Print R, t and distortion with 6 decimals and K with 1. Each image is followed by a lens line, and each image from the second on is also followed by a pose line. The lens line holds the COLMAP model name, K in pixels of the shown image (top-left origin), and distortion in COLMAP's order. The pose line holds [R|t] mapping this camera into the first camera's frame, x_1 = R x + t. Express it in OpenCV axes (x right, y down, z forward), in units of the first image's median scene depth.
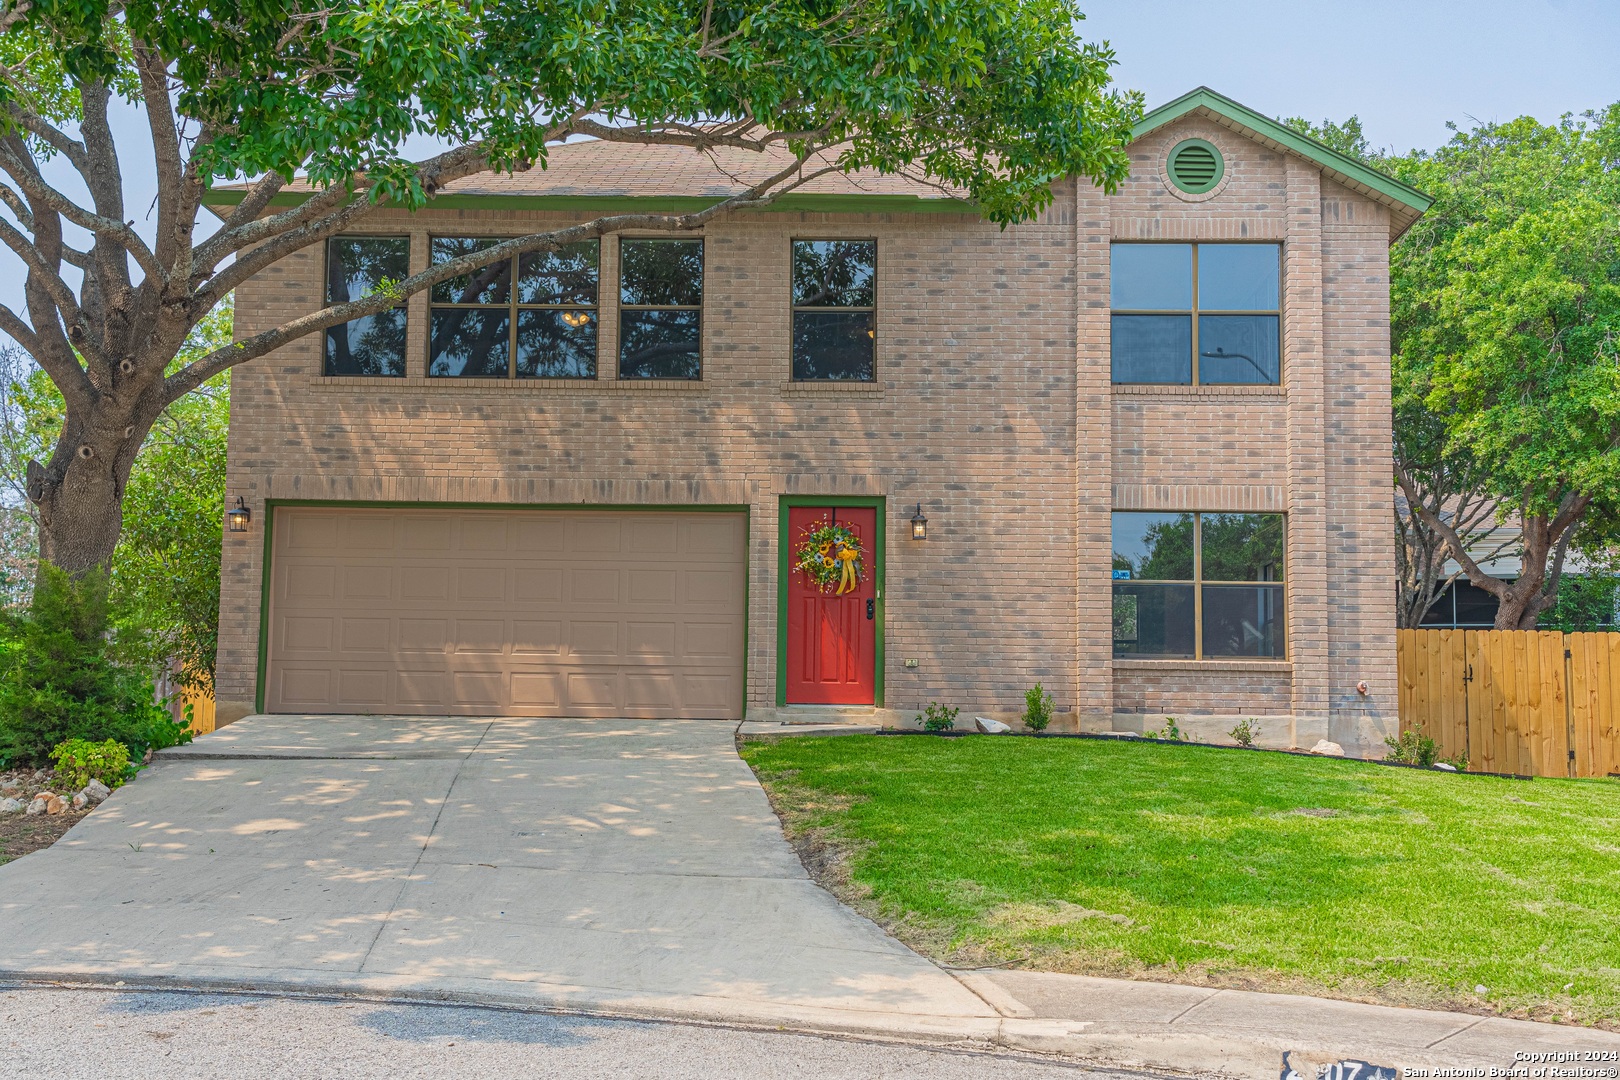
lens RADIAL K [[1823.6, 0, 810.0], [0, 1823.6, 540.0], [0, 0, 1]] dist [0.029963, -0.024841]
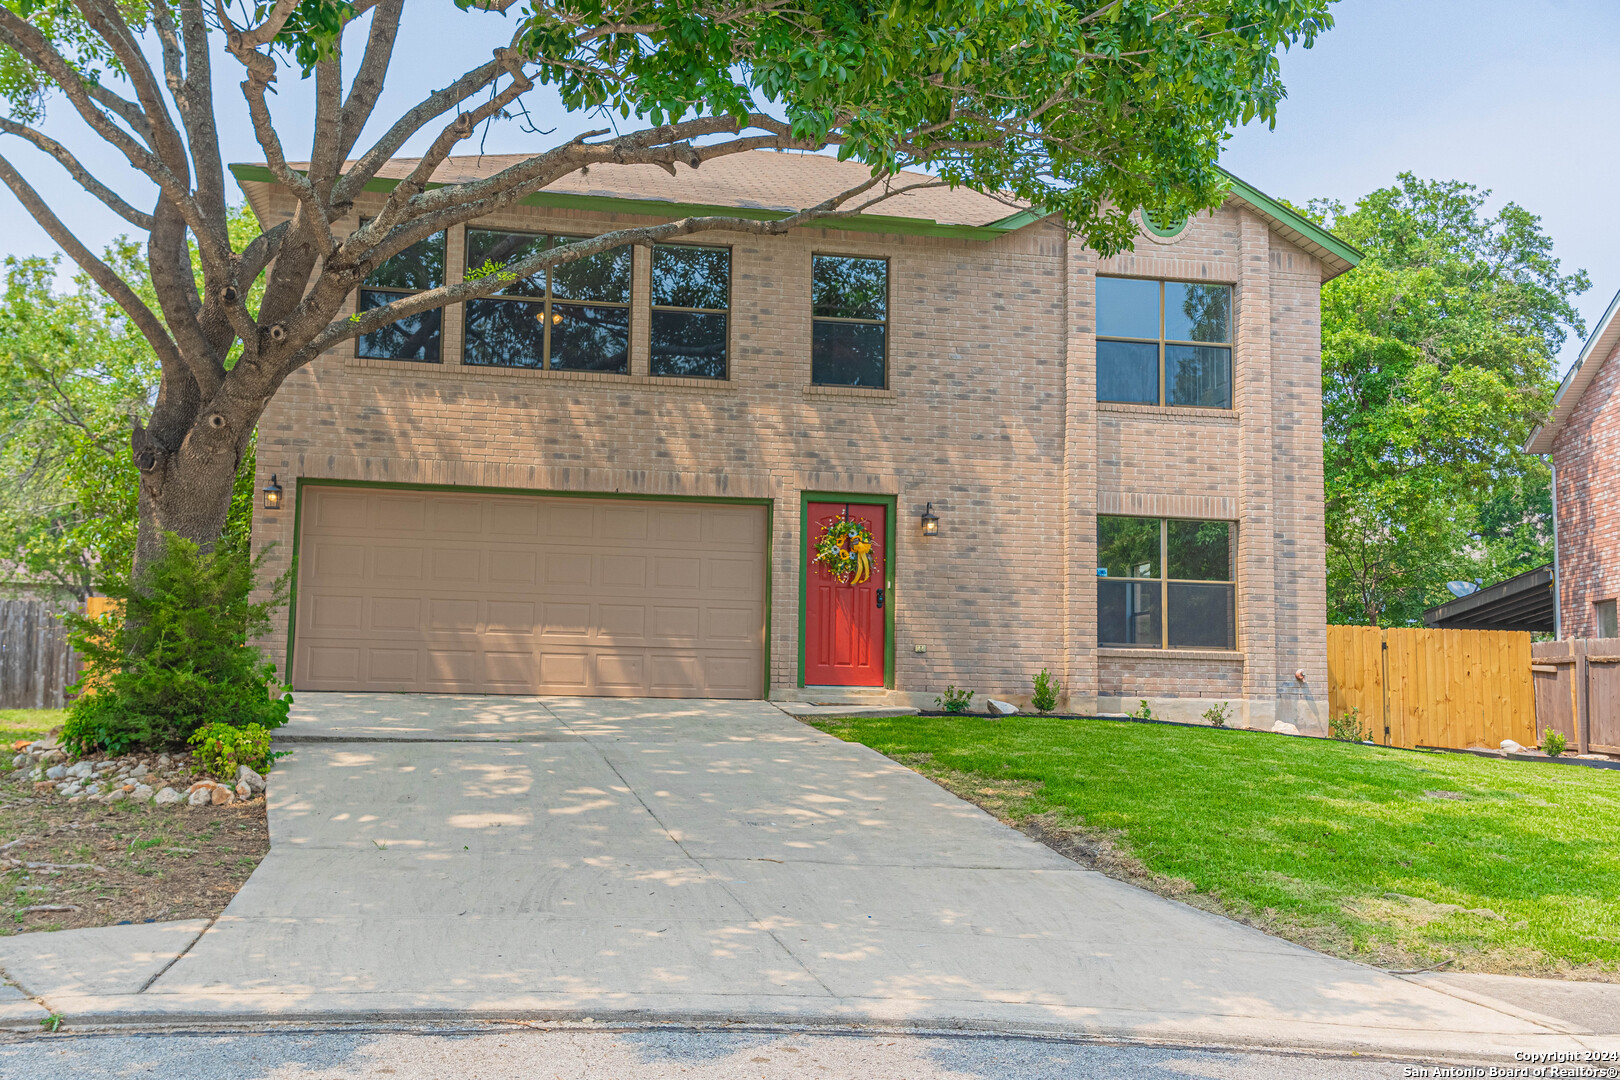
lens RADIAL K [[1528.1, 0, 810.0], [0, 1528.1, 540.0], [0, 0, 1]] dist [0.012790, 0.021798]
pose [[0.978003, 0.027223, 0.206805, -0.197077], [-0.027986, 0.999608, 0.000764, 0.003553], [-0.206703, -0.006535, 0.978382, 0.119154]]
